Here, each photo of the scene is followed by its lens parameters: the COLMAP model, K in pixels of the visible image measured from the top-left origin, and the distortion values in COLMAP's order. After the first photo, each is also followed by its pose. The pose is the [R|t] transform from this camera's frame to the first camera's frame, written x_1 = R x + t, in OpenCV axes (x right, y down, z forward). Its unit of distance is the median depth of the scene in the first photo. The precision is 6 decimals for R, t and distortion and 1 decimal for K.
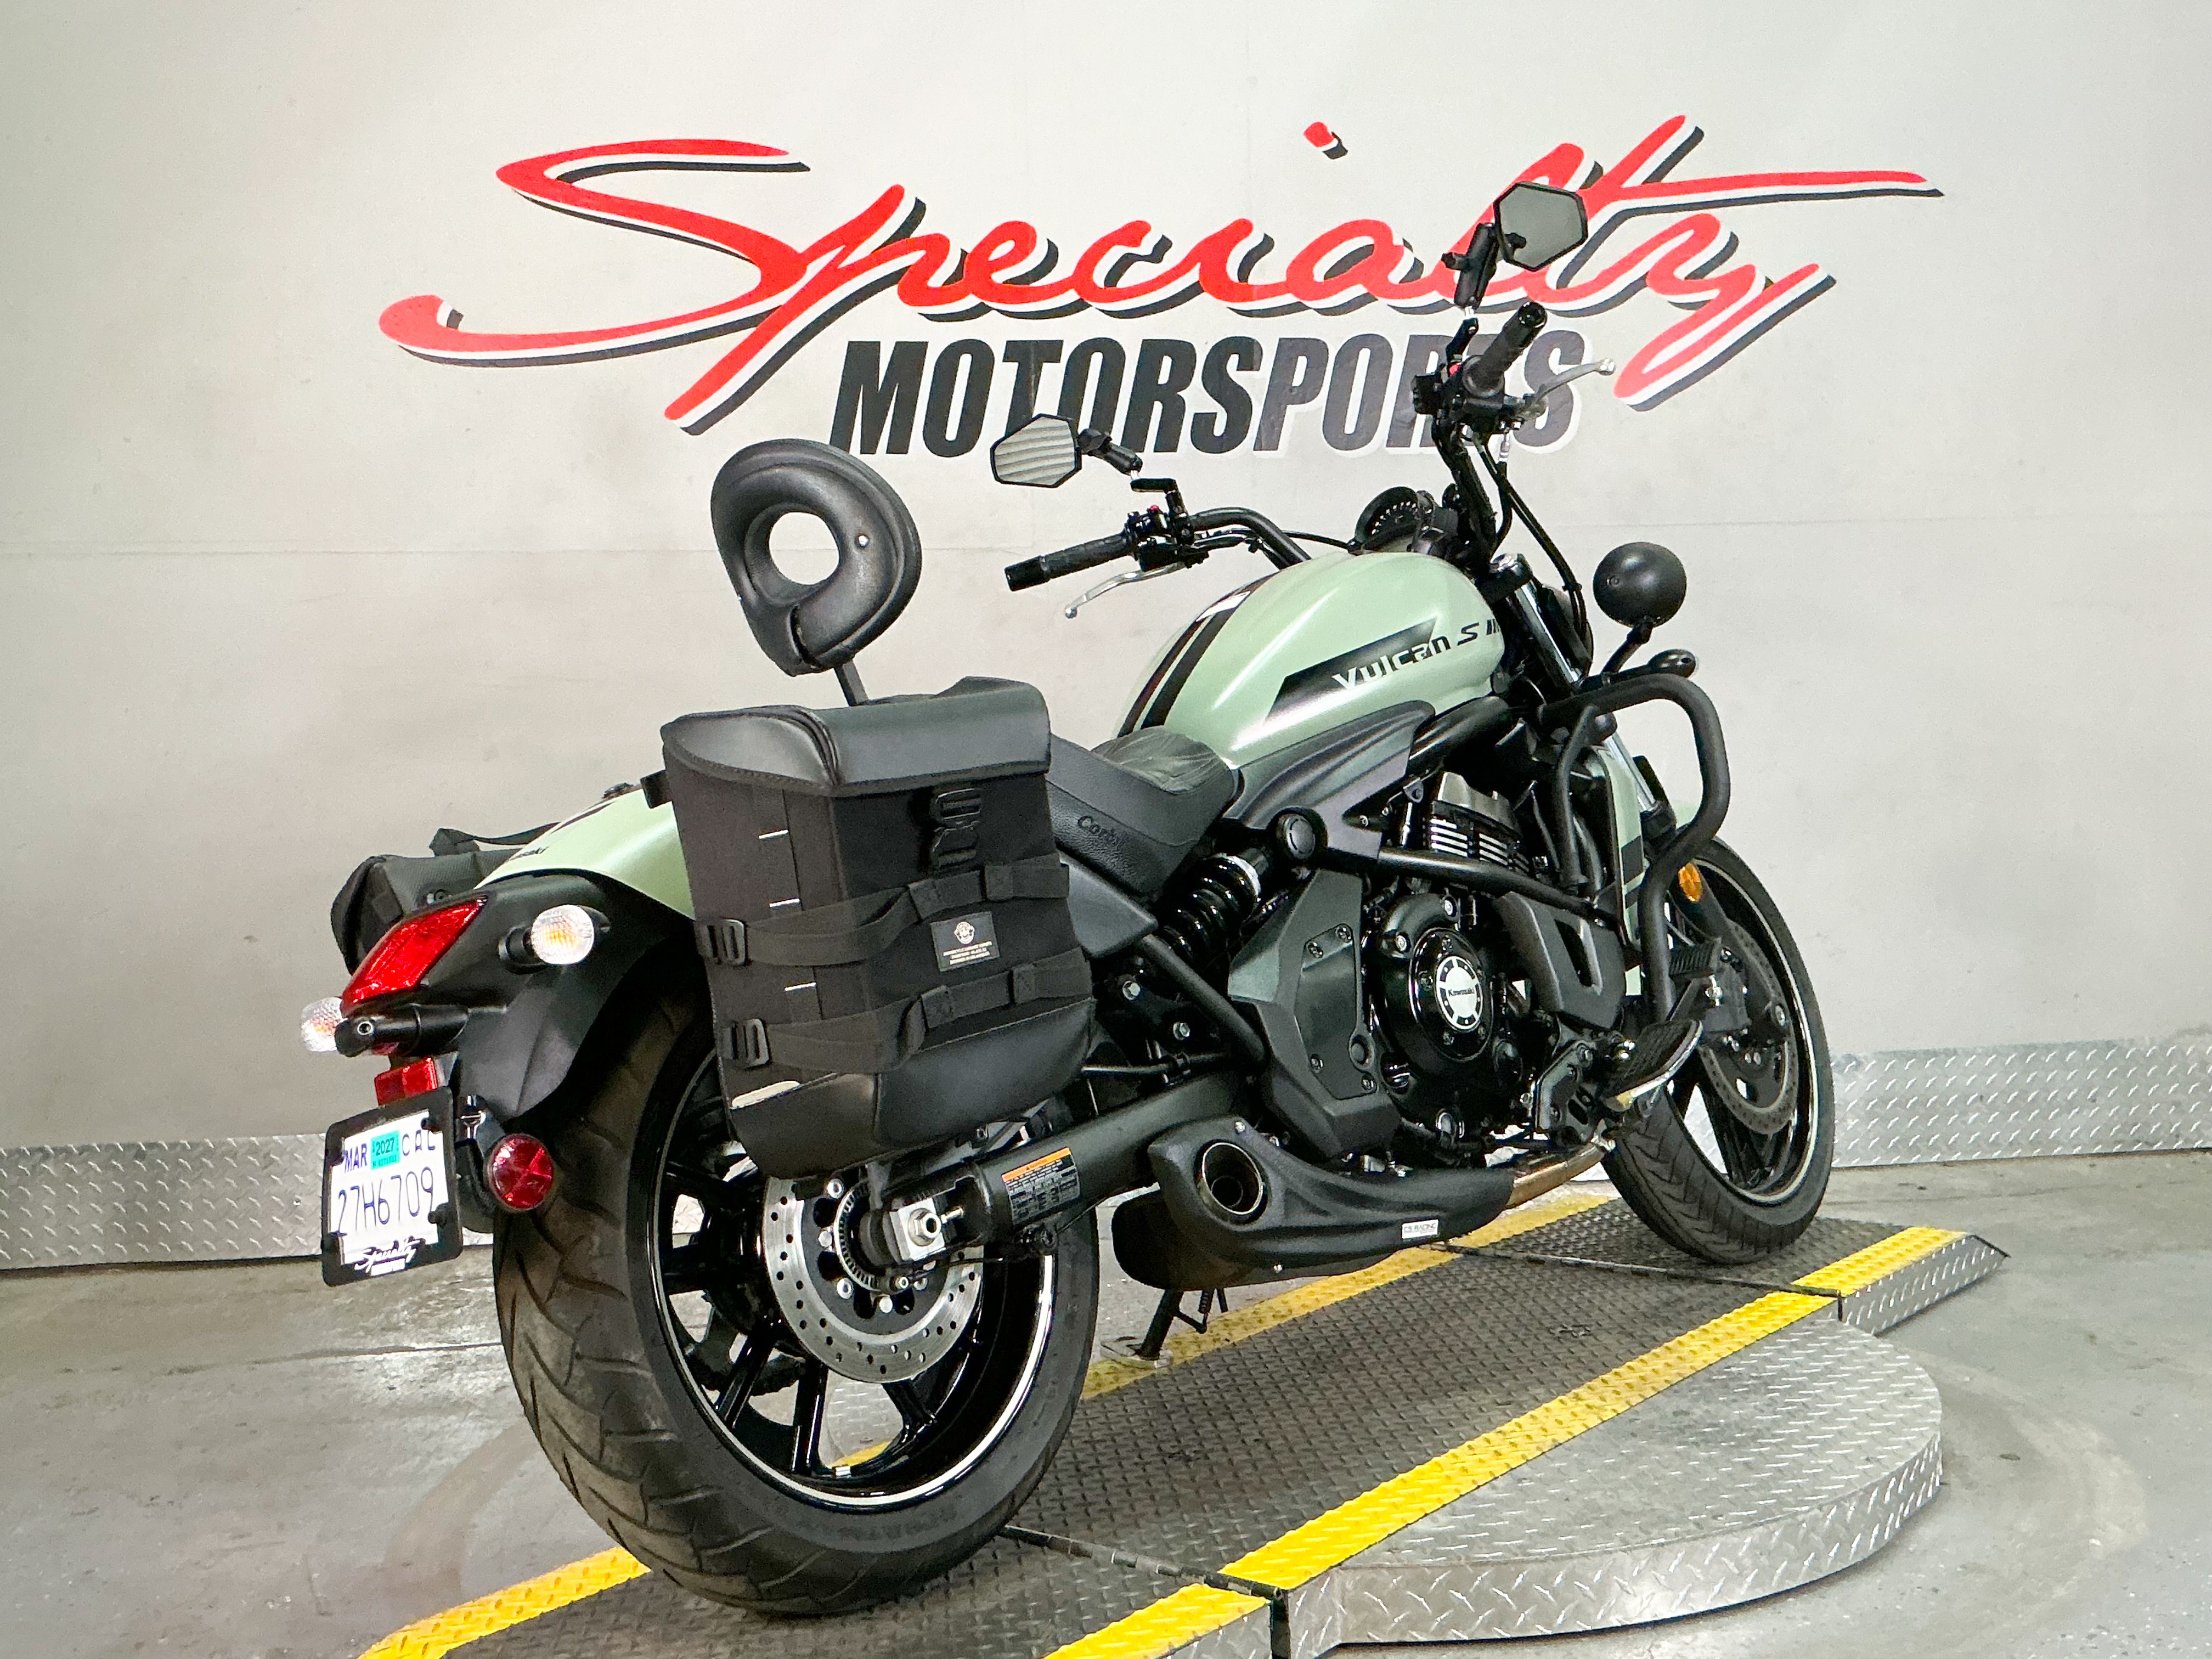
lens RADIAL K [[2418.0, 0, 1111.6], [0, 2418.0, 818.0], [0, 0, 1]] dist [0.169819, -0.389149]
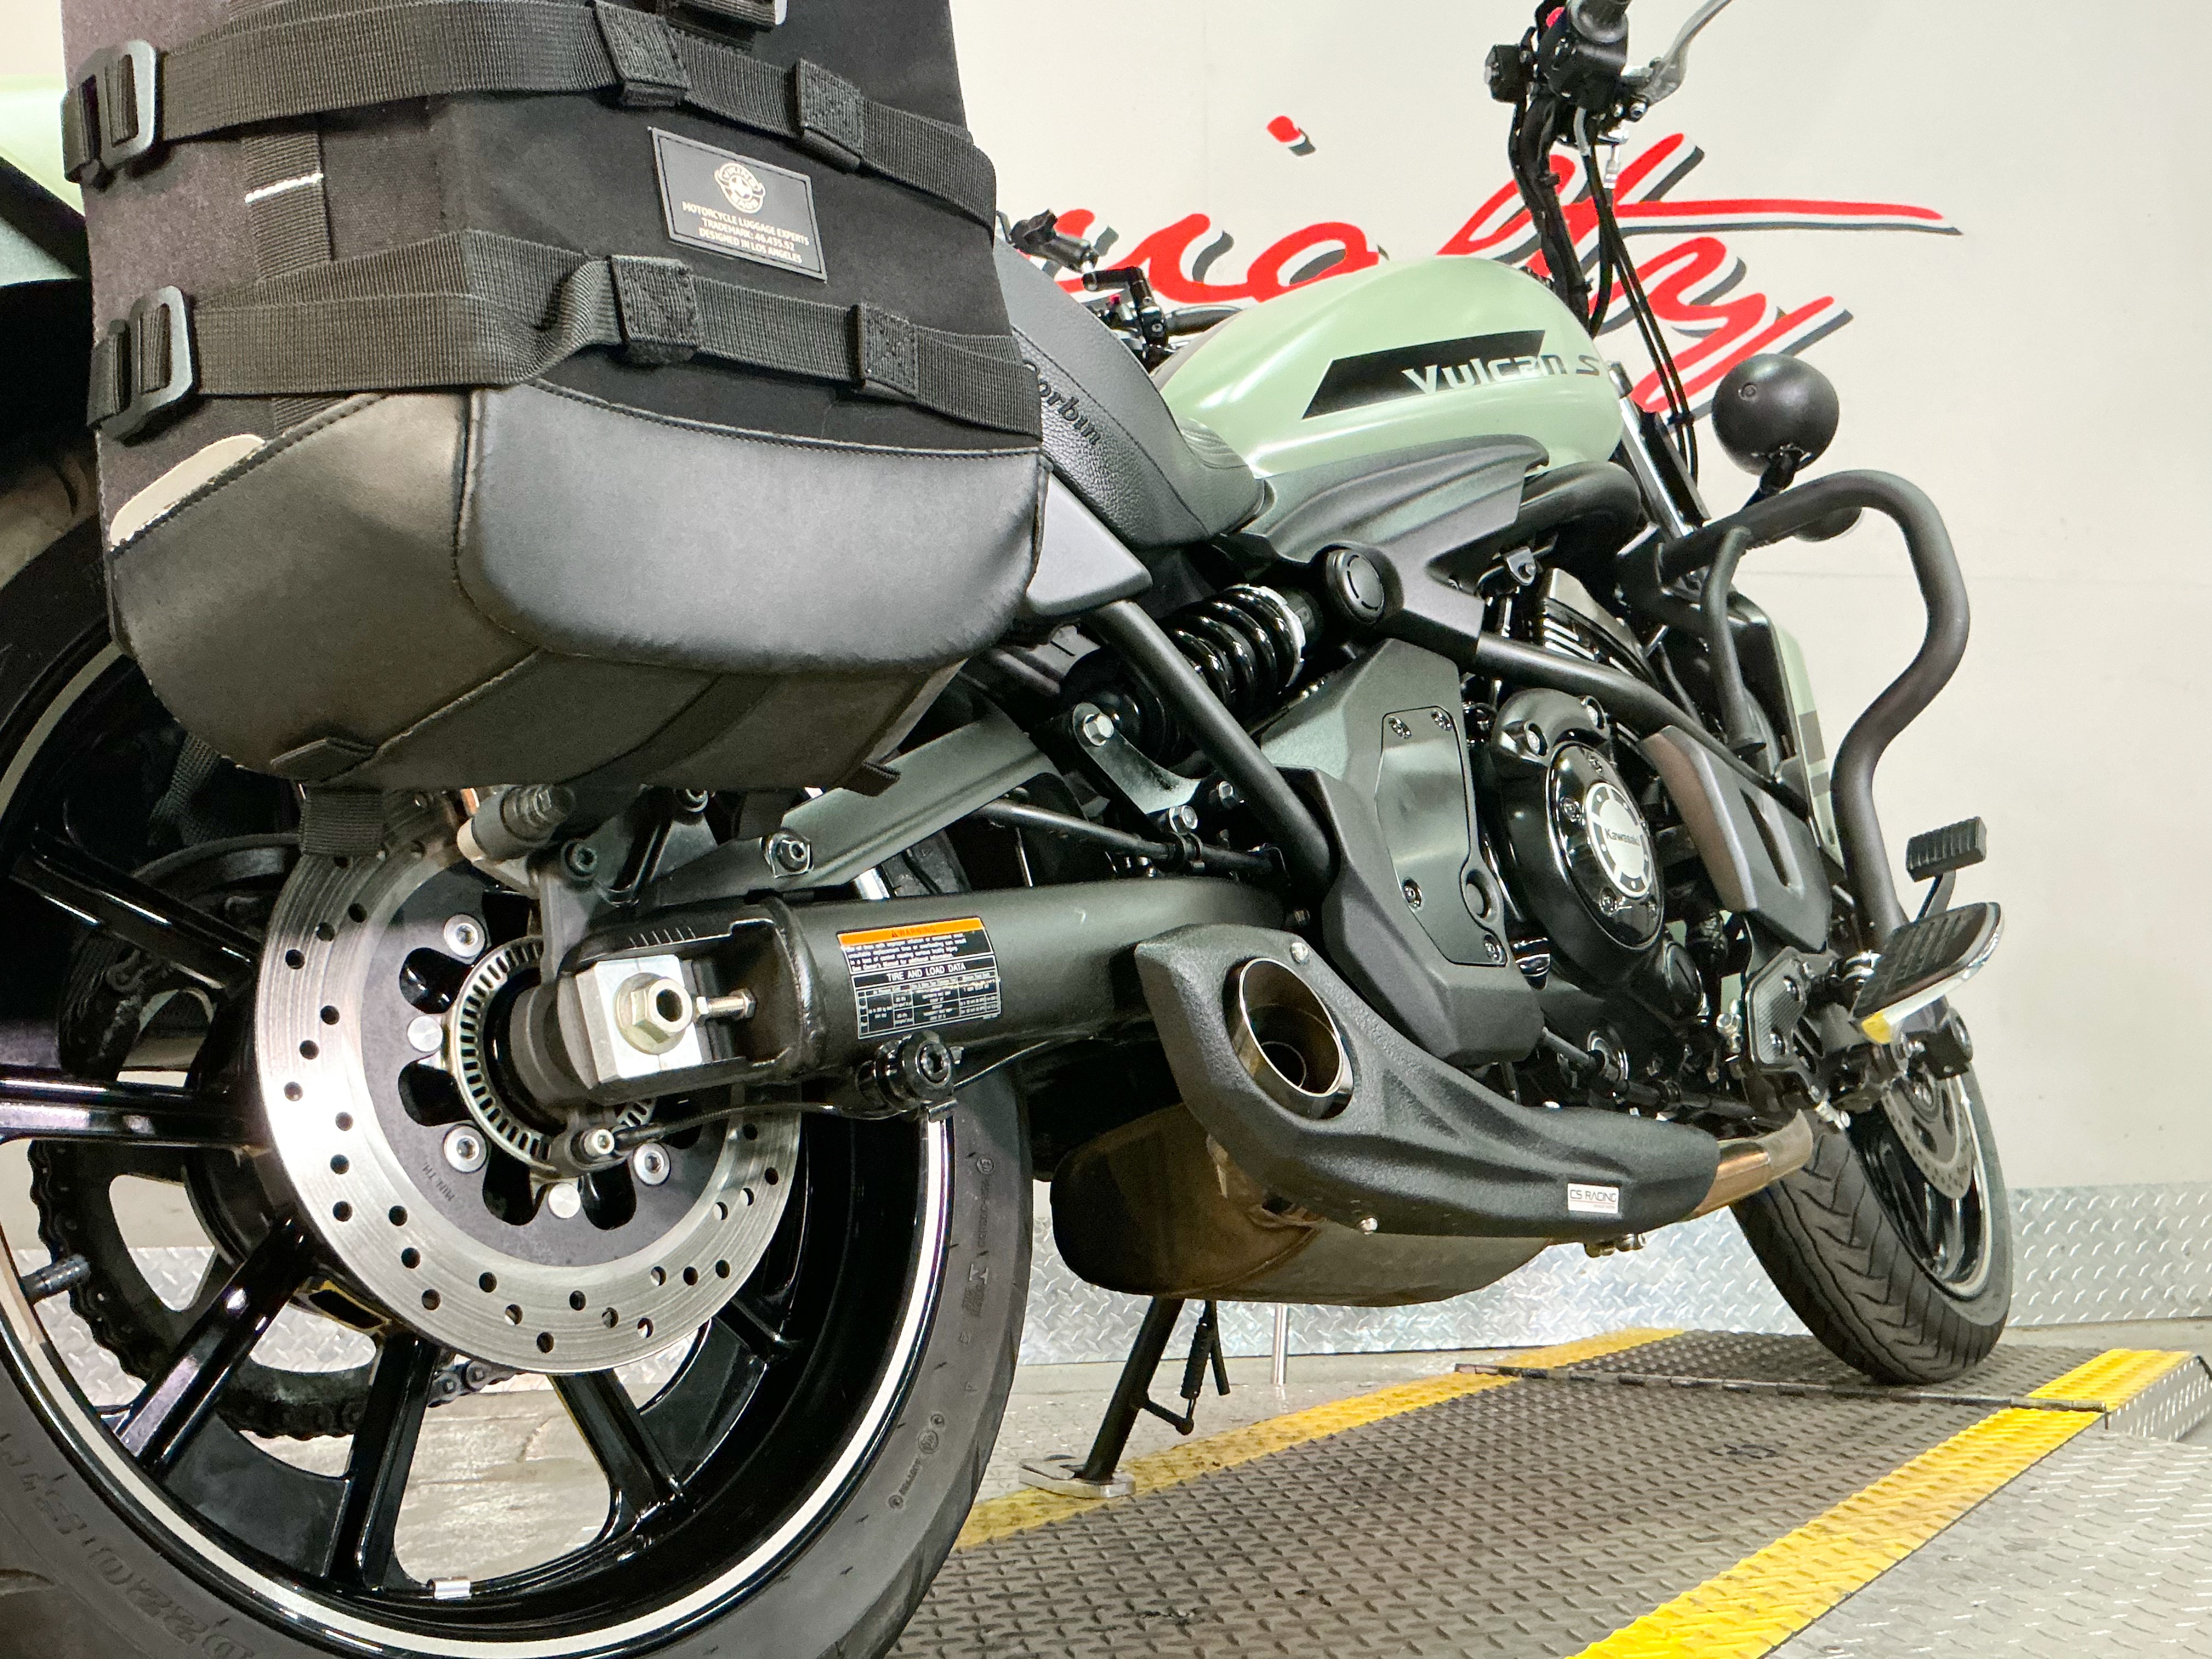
lens RADIAL K [[2012.1, 0, 1106.0], [0, 2012.1, 829.5], [0, 0, 1]] dist [0.163880, -0.371275]
pose [[0.998980, 0.020665, 0.040154, -0.007576], [-0.013639, 0.985700, -0.167959, 0.157414], [-0.043051, 0.167240, 0.984976, 0.497432]]
